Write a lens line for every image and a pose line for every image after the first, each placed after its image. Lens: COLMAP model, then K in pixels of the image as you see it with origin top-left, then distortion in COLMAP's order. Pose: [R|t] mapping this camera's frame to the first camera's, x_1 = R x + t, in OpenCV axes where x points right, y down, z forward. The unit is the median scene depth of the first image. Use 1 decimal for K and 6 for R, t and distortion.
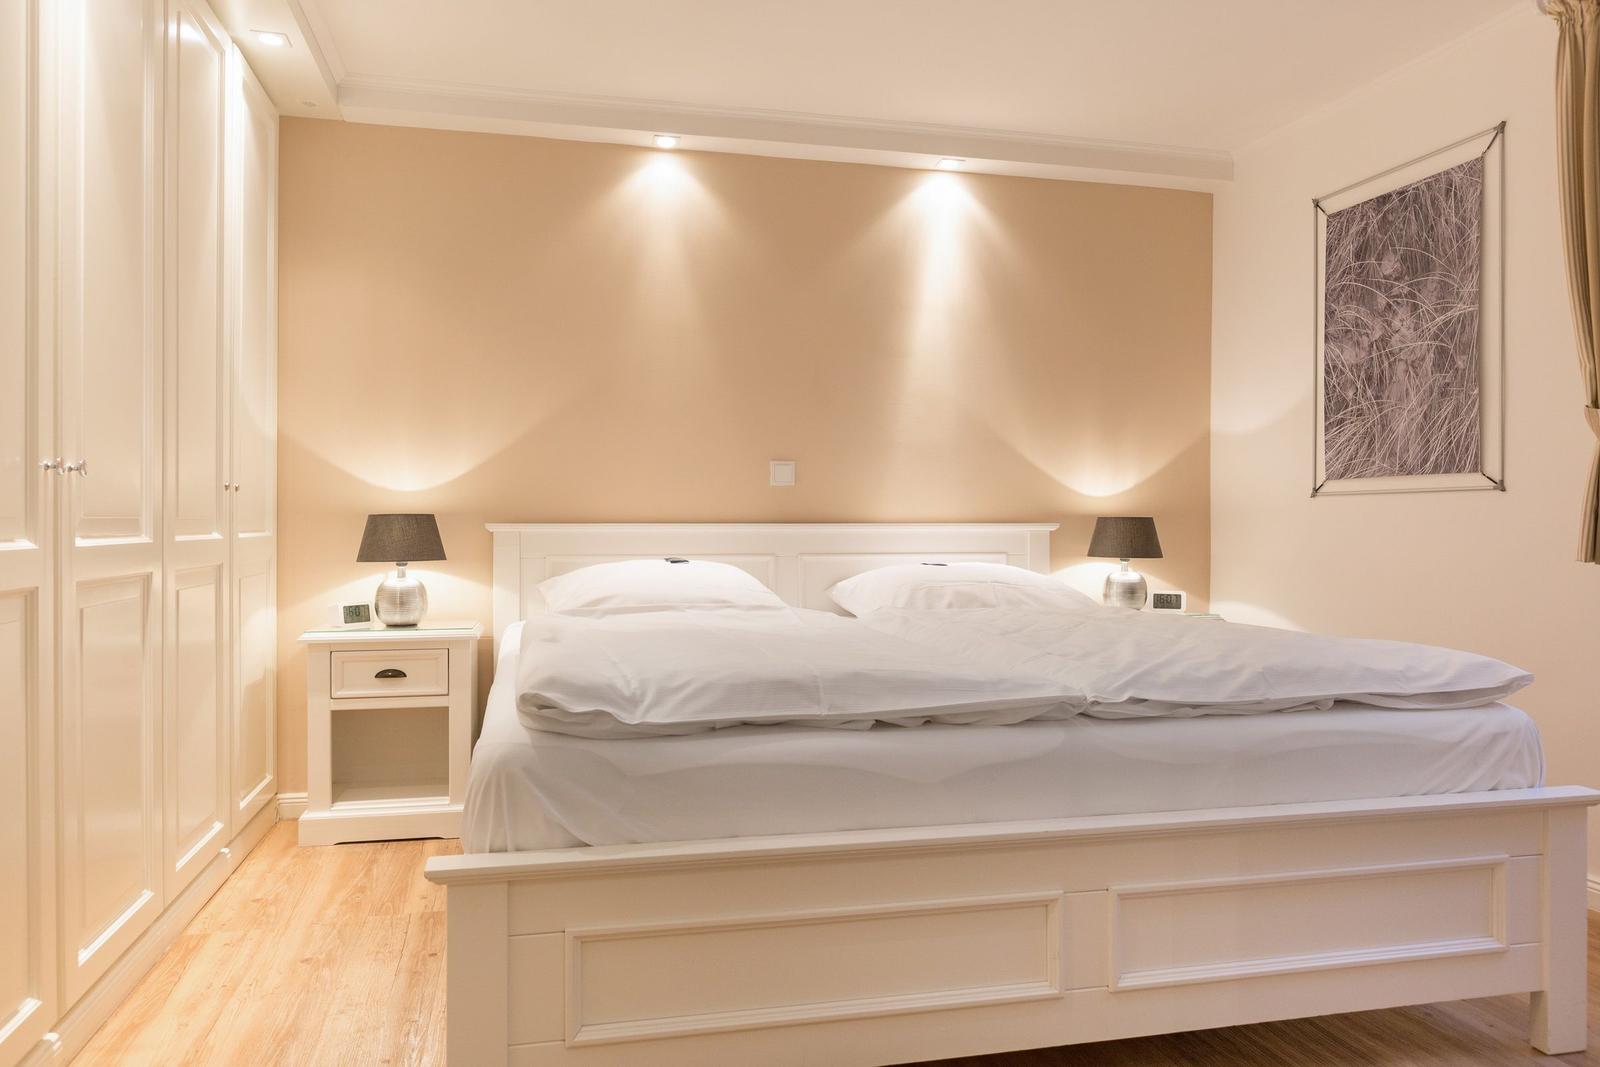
lens RADIAL K [[1081.0, 0, 802.0], [0, 1081.0, 526.9], [0, 0, 1]] dist [0.002071, 0.002590]
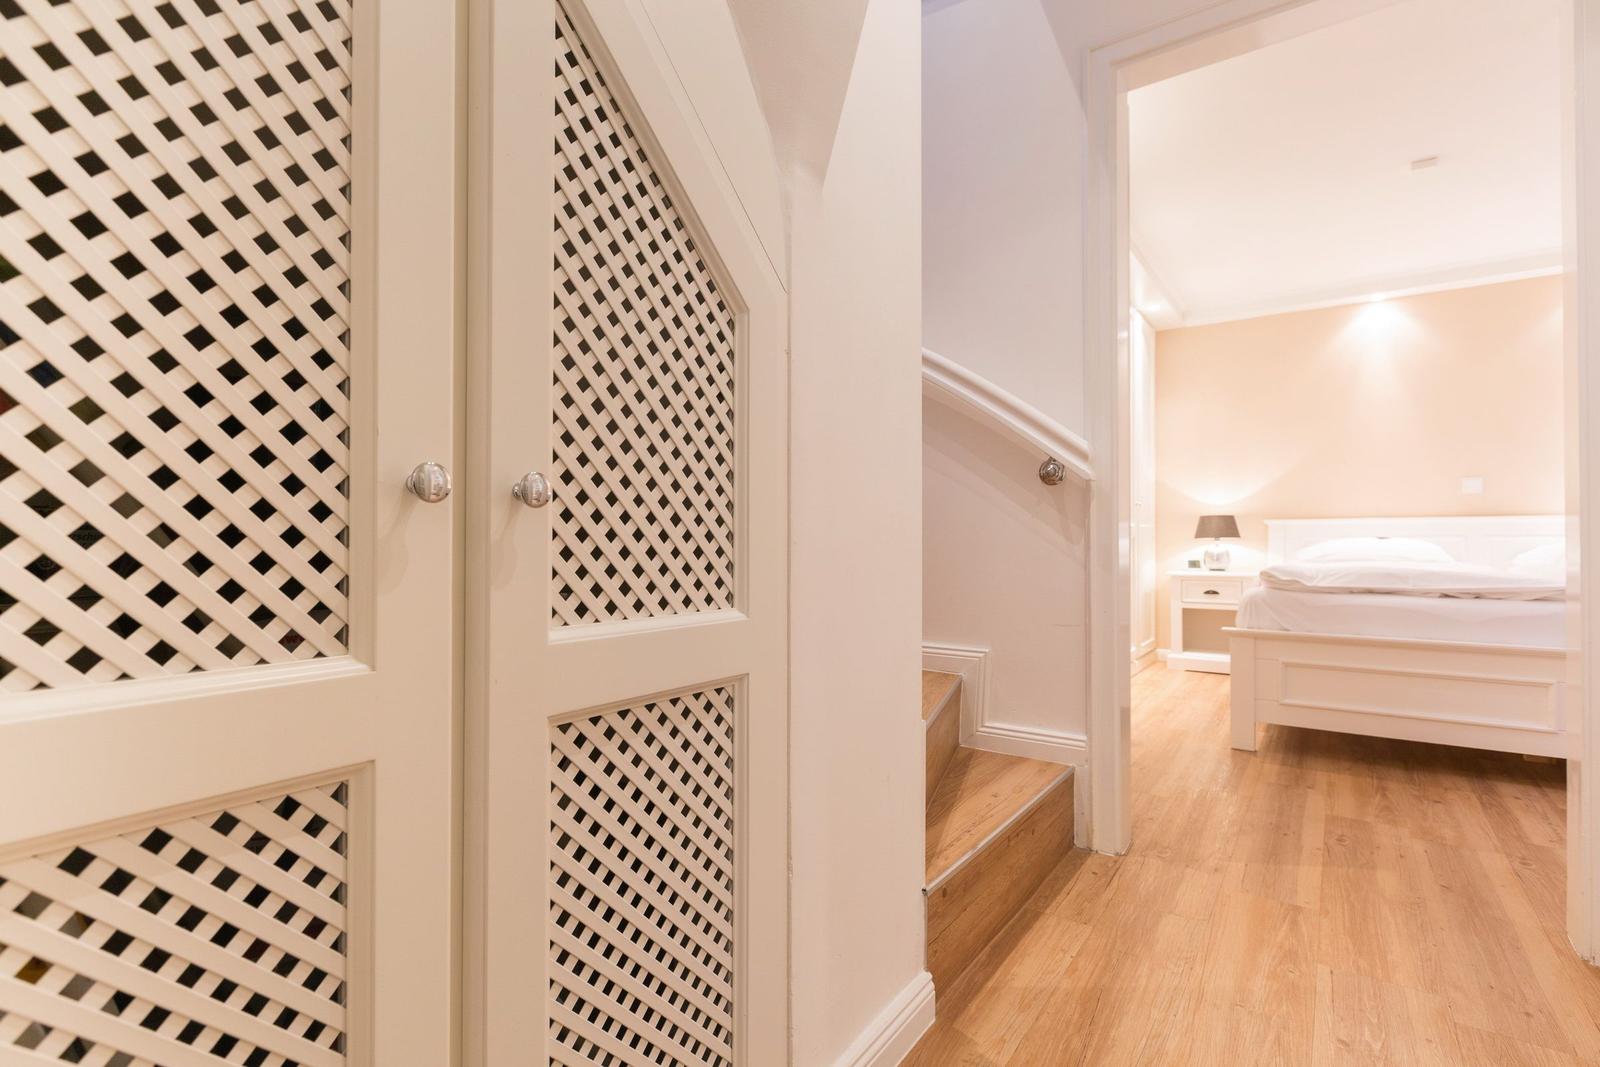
lens RADIAL K [[759.1, 0, 803.8], [0, 759.1, 531.1], [0, 0, 1]] dist [-0.004871, 0.000002]
pose [[0.650954, -0.010992, -0.759038, 0.213179], [-0.002158, 0.999864, -0.016331, 0.043935], [0.759114, 0.012269, 0.650842, -0.535528]]
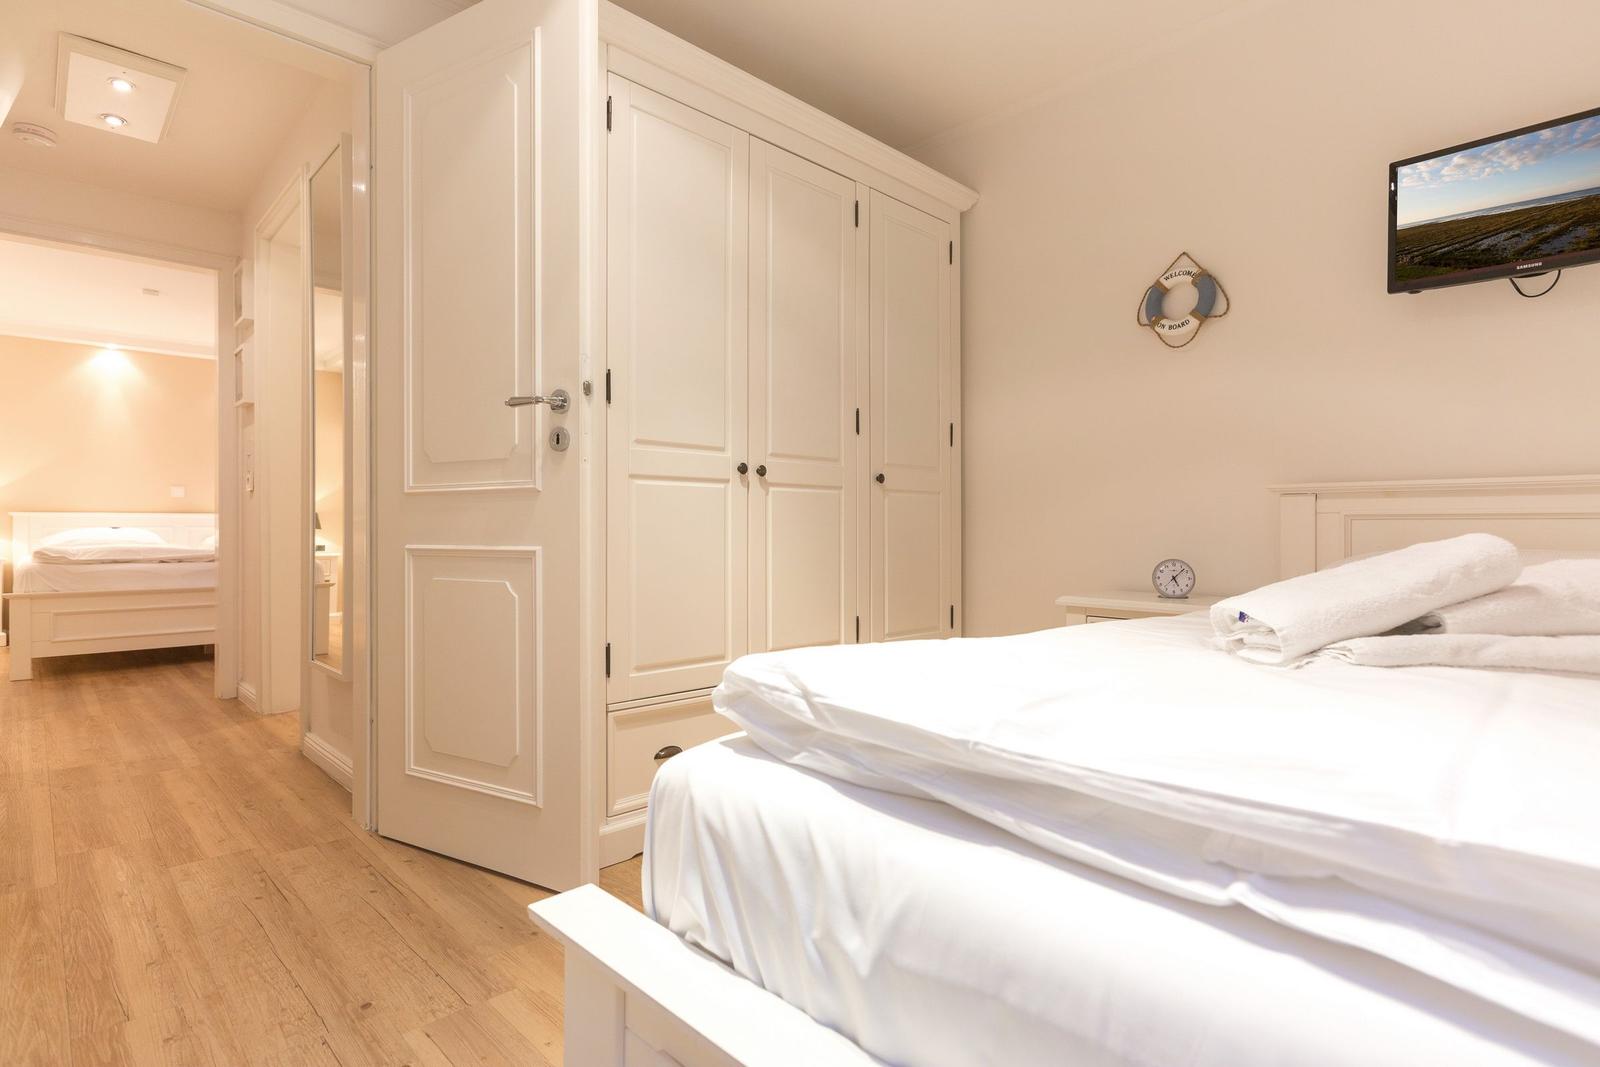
lens RADIAL K [[829.5, 0, 790.0], [0, 829.5, 532.9], [0, 0, 1]] dist [0.004139, 0.000769]
pose [[0.879496, -0.006311, 0.475864, 0.334333], [0.006250, 0.999979, 0.001711, 0.051085], [-0.475865, 0.001469, 0.879517, -1.389721]]
